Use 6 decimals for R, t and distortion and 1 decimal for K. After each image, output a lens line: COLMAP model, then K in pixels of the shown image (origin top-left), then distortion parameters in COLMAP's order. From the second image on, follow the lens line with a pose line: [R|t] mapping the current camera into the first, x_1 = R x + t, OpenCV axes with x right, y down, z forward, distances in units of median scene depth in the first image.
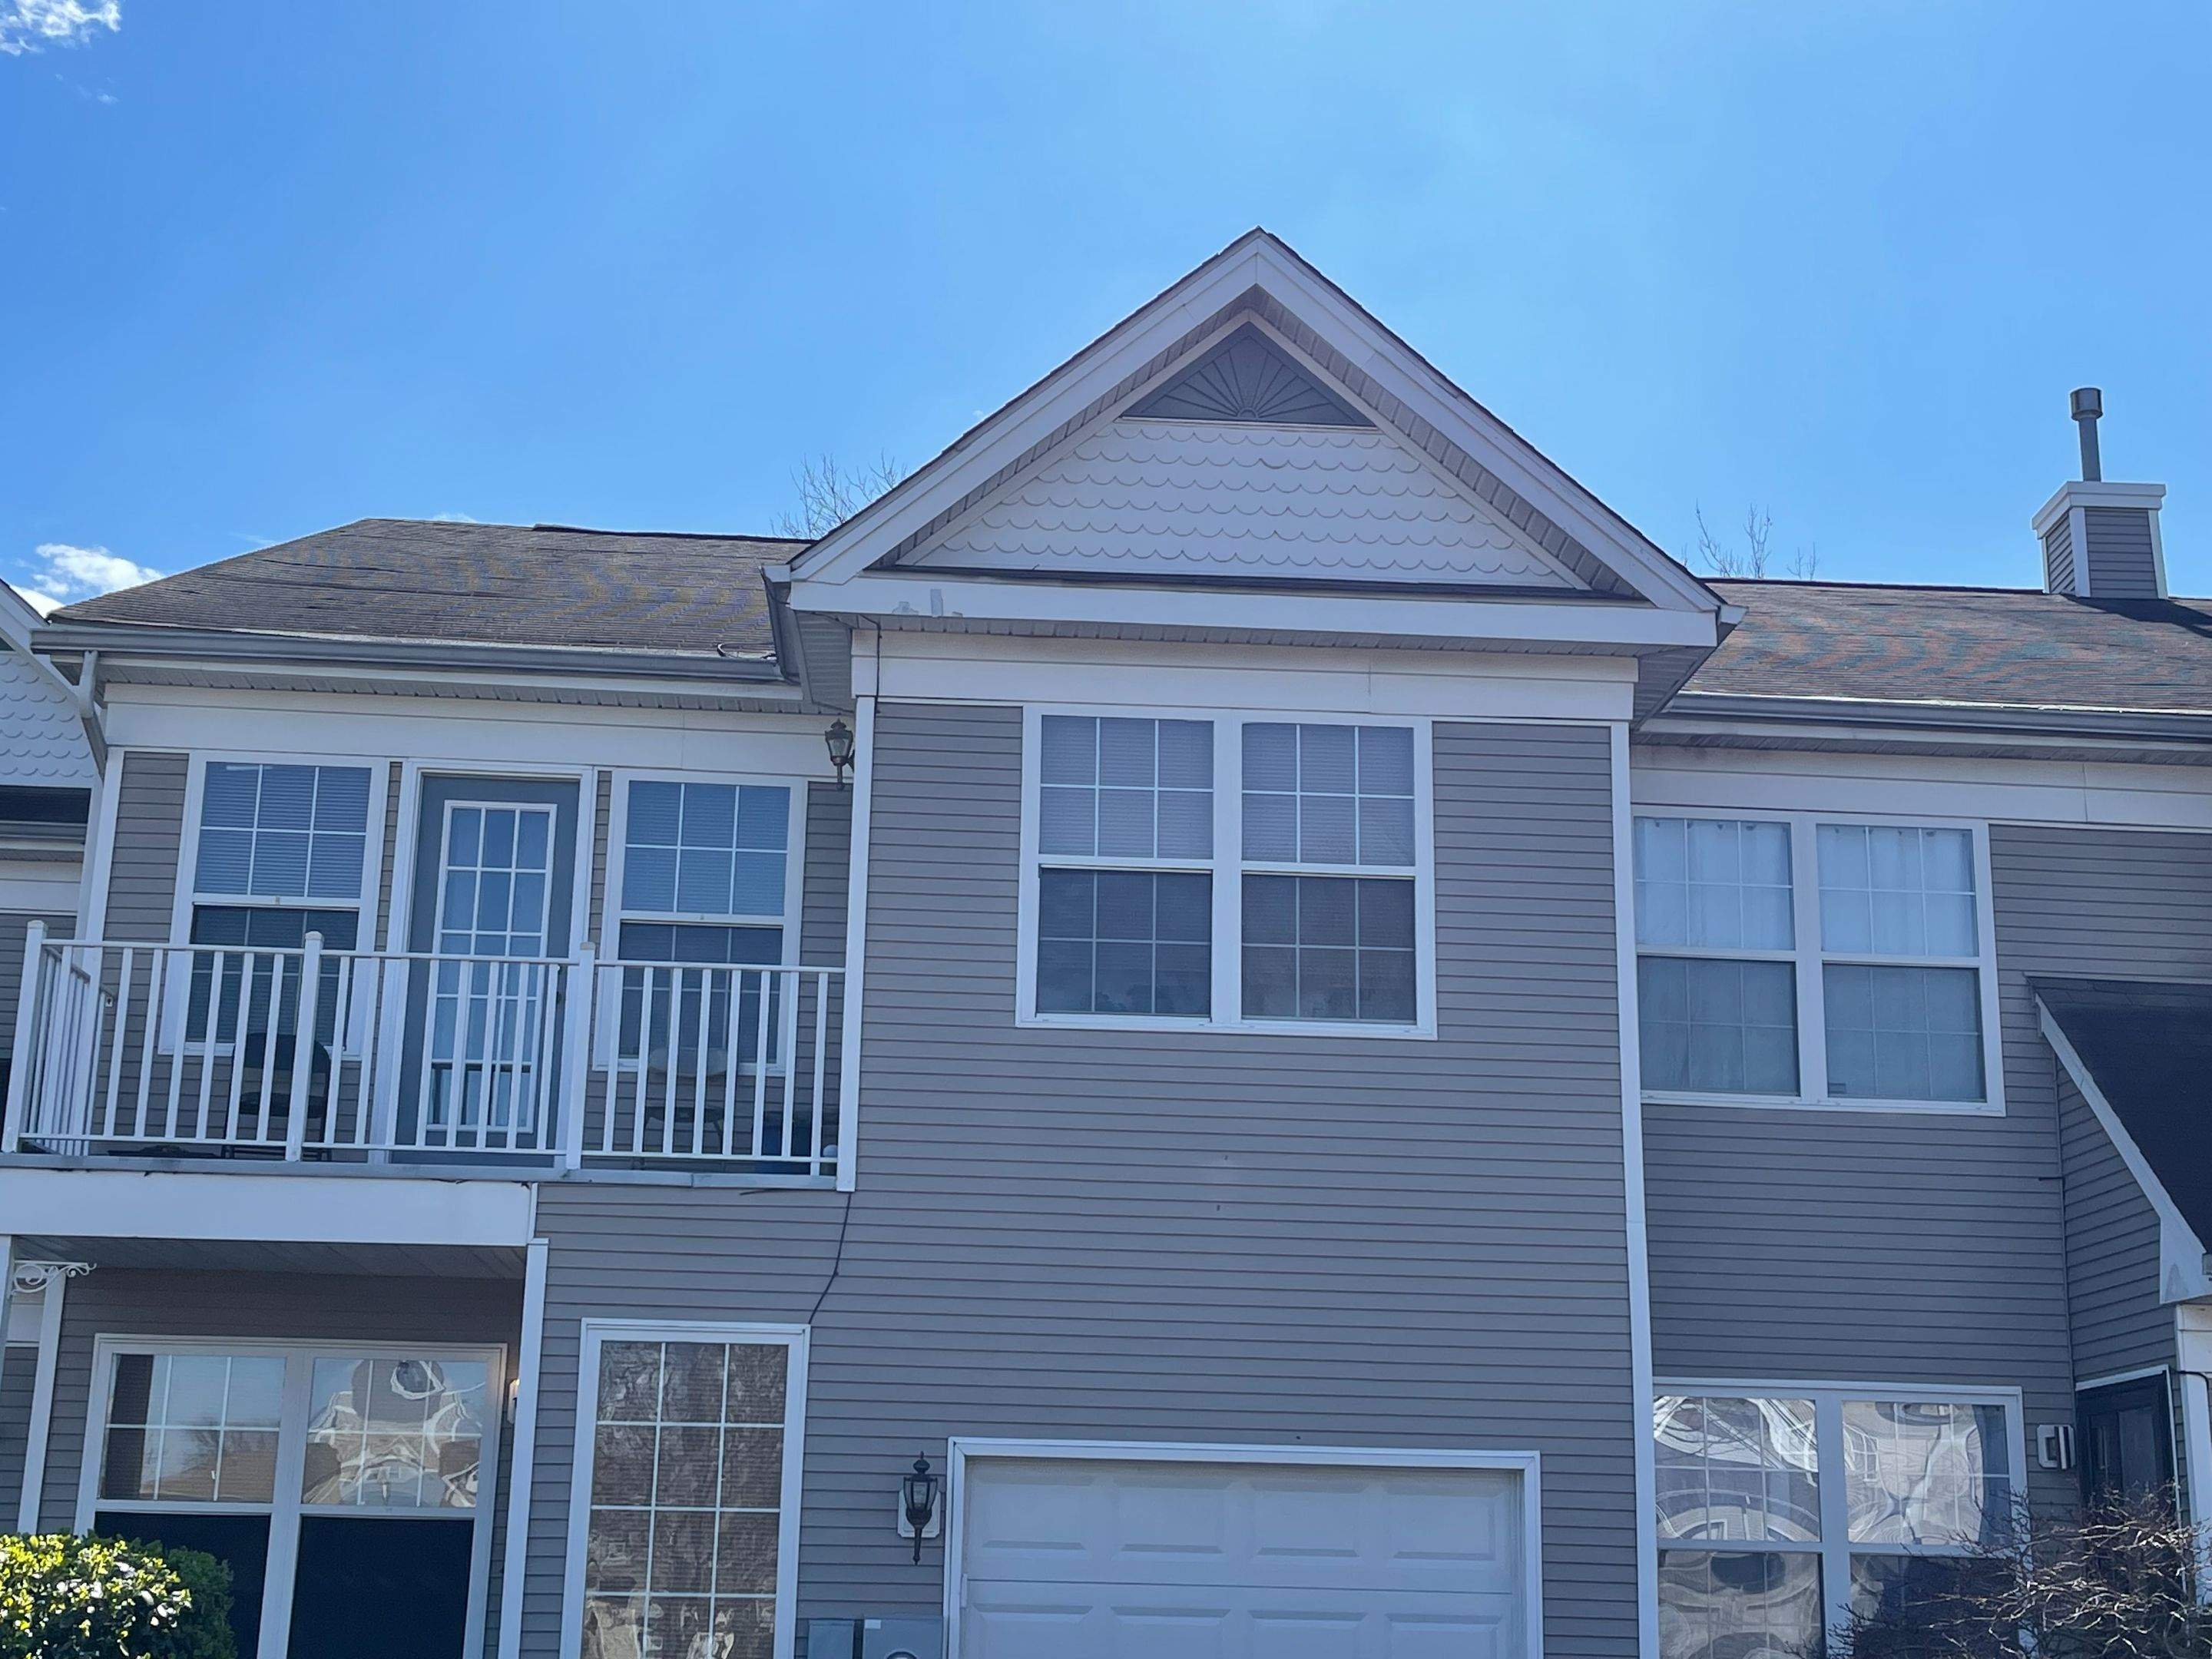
lens RADIAL K [[2822.6, 0, 1081.7], [0, 2822.6, 867.8], [0, 0, 1]] dist [0.056487, 0.000000]
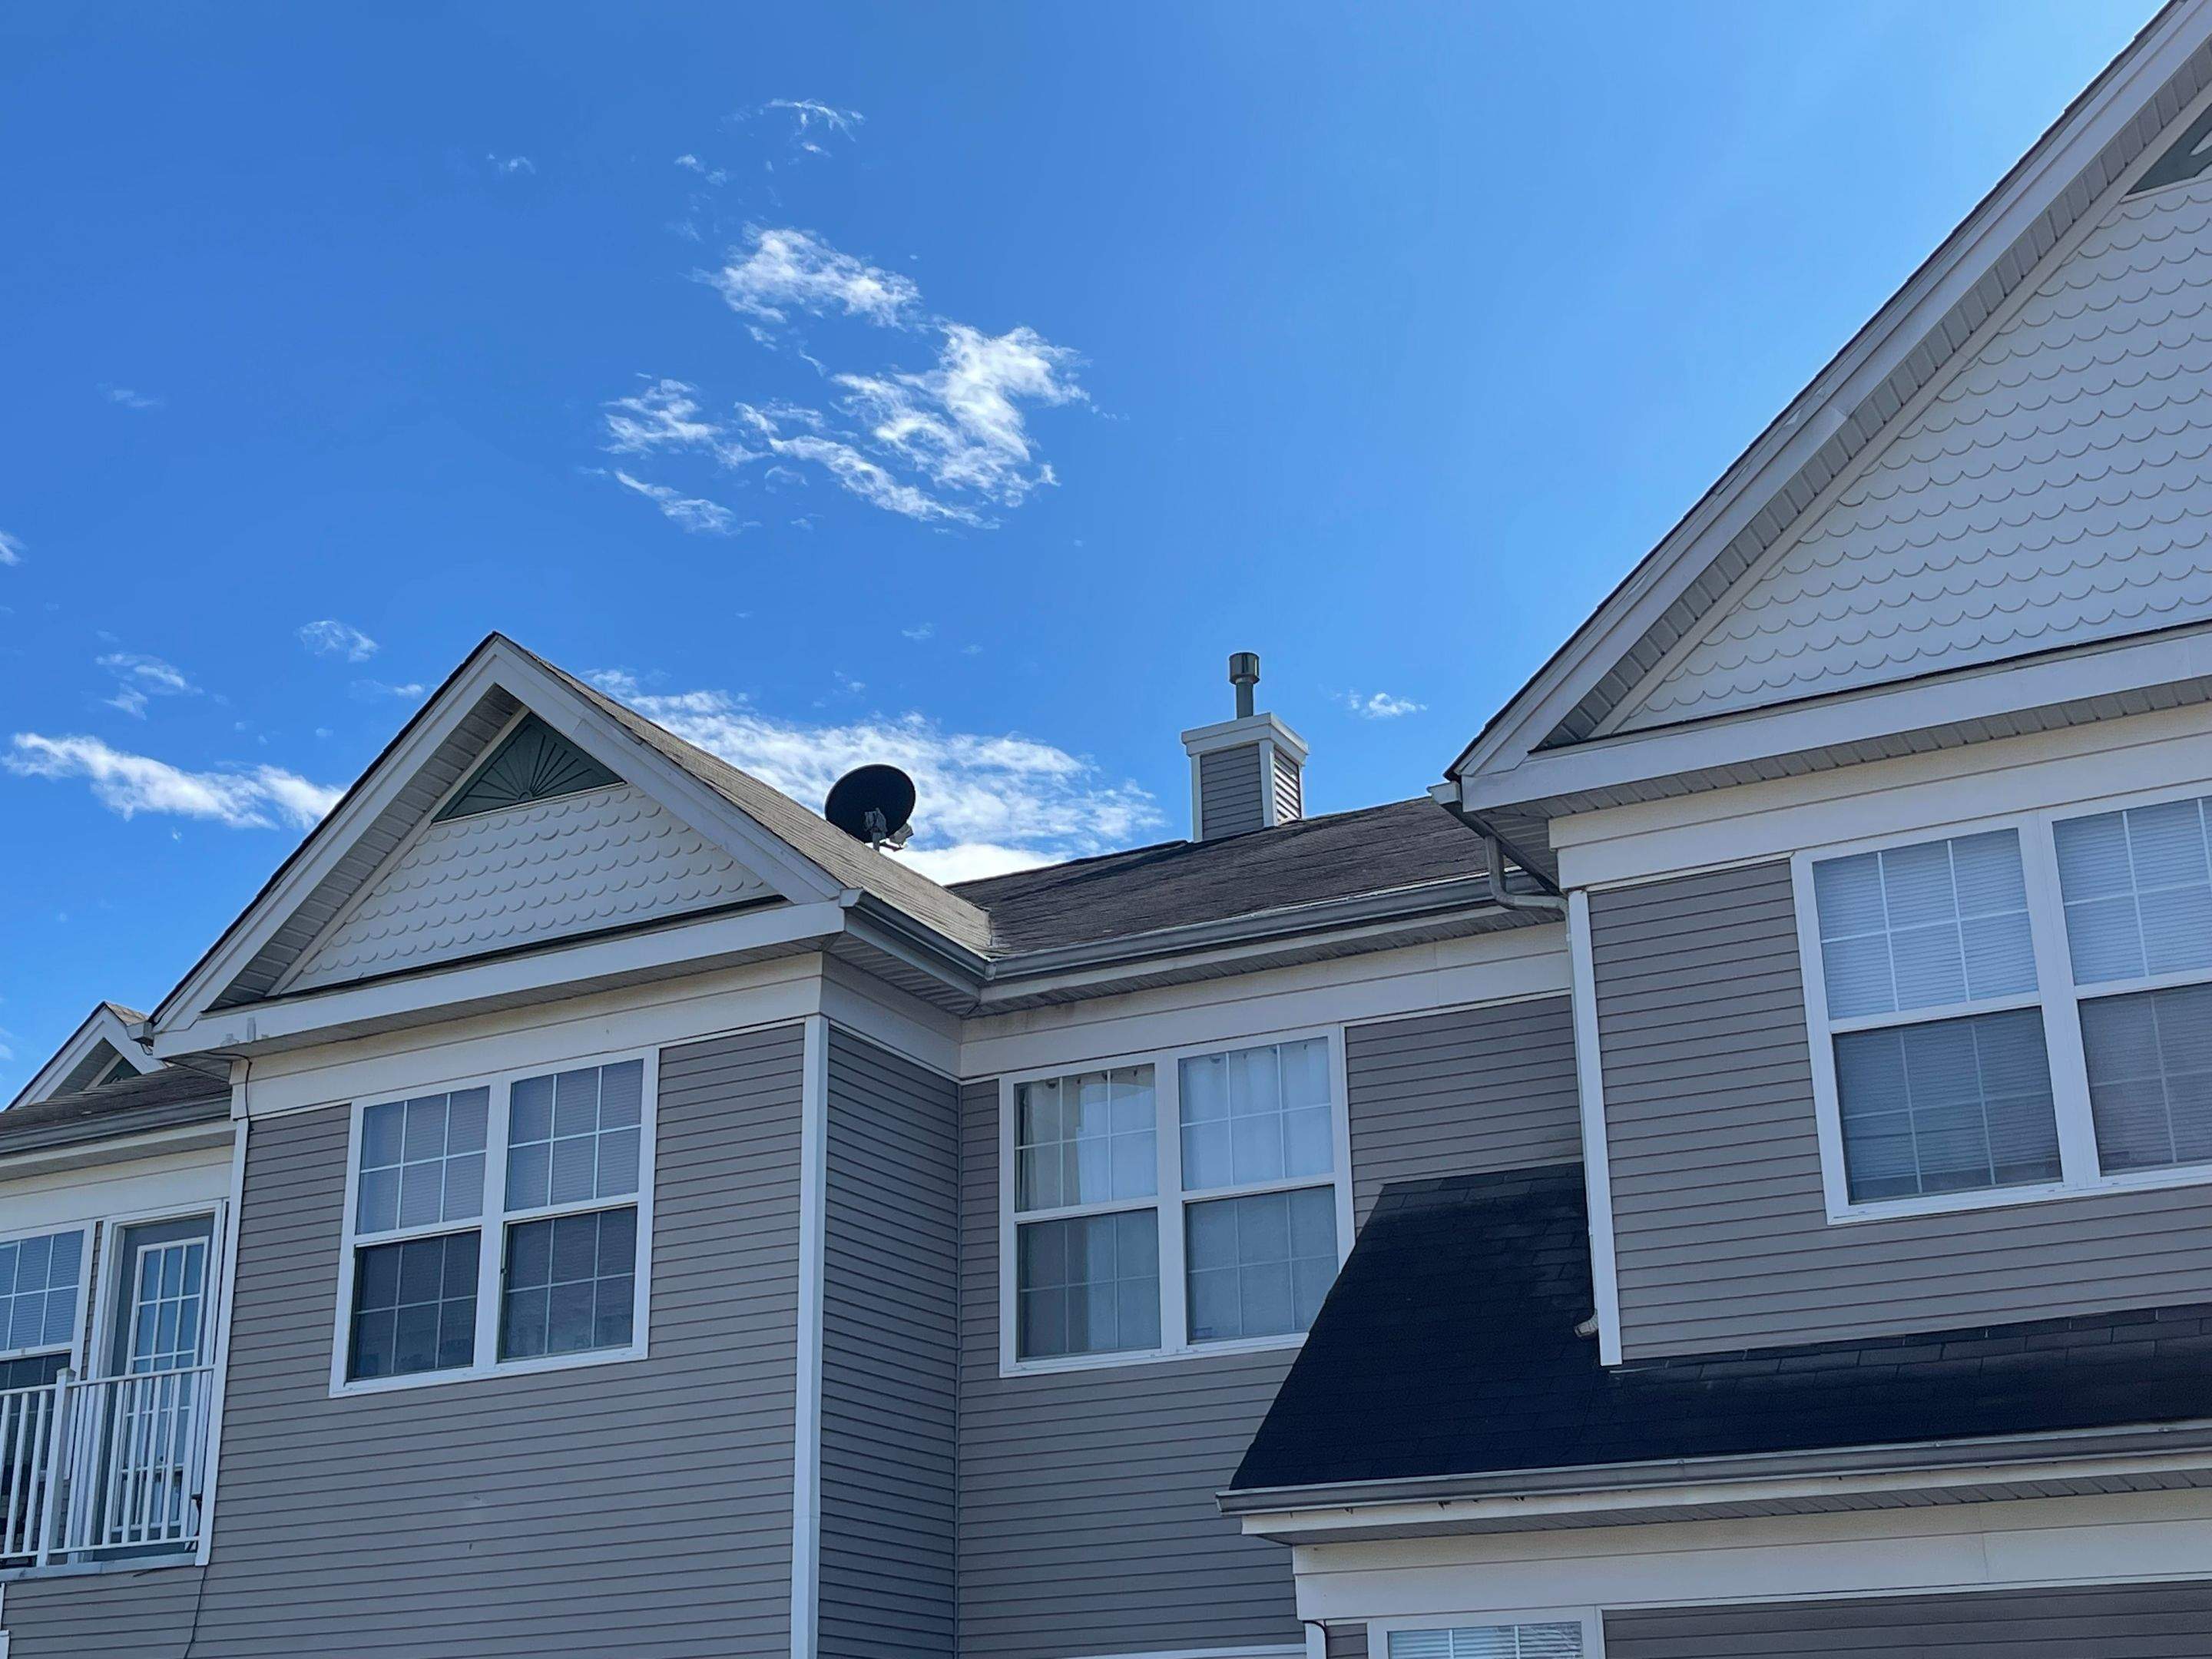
lens RADIAL K [[2744.4, 0, 1223.8], [0, 2744.4, 910.5], [0, 0, 1]] dist [0.041163, 0.000000]
pose [[0.872000, -0.197735, -0.447792, 0.783870], [0.164552, 0.979956, -0.112289, 0.047201], [0.461020, 0.024231, 0.887059, 0.193942]]
